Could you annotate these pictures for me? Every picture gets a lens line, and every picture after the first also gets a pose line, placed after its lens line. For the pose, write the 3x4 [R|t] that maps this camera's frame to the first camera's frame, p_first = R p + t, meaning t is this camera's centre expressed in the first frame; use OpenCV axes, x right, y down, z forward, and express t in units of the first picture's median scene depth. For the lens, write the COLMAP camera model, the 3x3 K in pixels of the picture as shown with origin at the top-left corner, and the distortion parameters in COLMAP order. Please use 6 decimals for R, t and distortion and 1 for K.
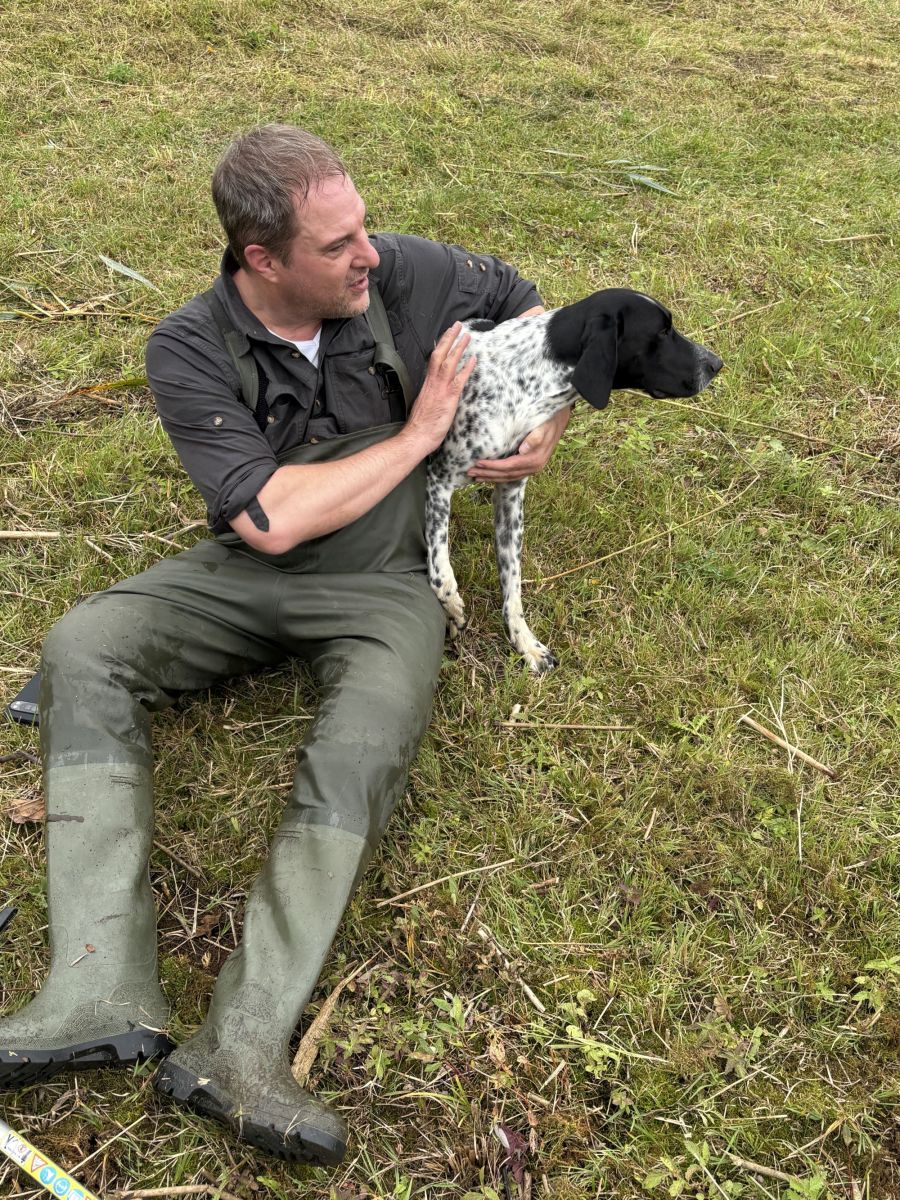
lens RADIAL K [[1184.8, 0, 452.2], [0, 1184.8, 604.9], [0, 0, 1]] dist [0.021528, 0.000000]
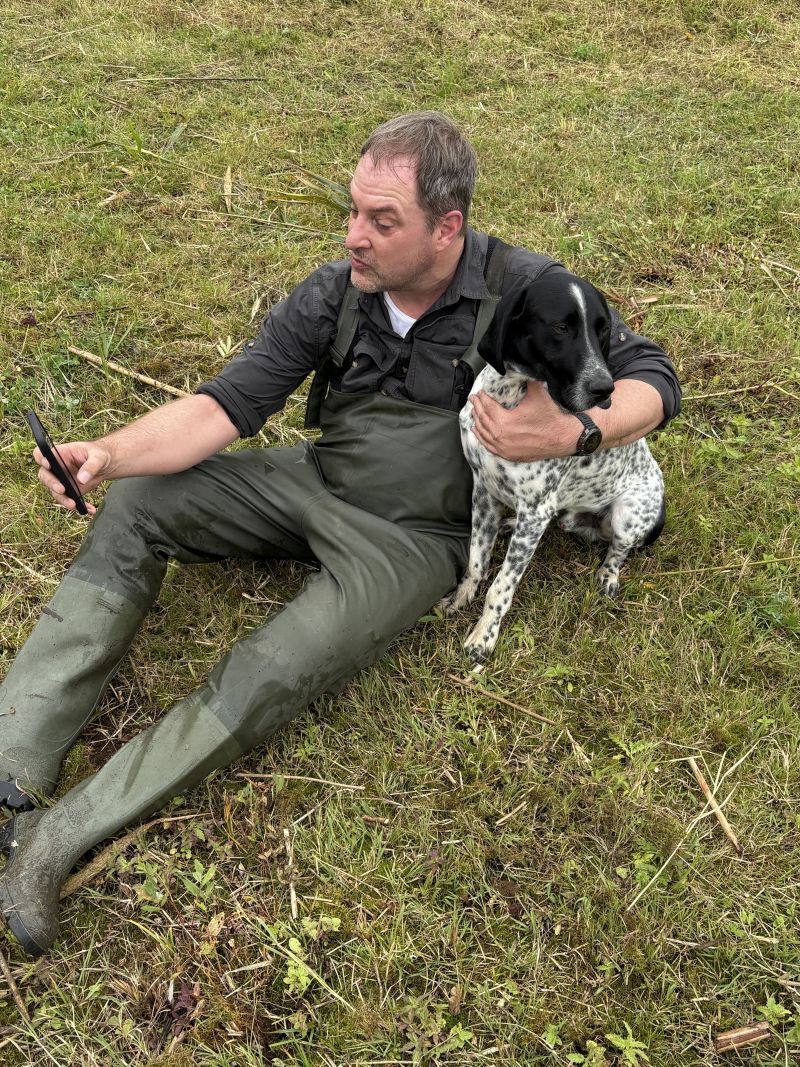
lens RADIAL K [[1053.5, 0, 400.8], [0, 1053.5, 528.8], [0, 0, 1]] dist [0.021528, 0.000000]
pose [[0.839838, 0.298837, -0.453176, 0.436072], [-0.284204, 0.953327, 0.101956, -0.124396], [0.462494, 0.043168, 0.885571, 0.116857]]
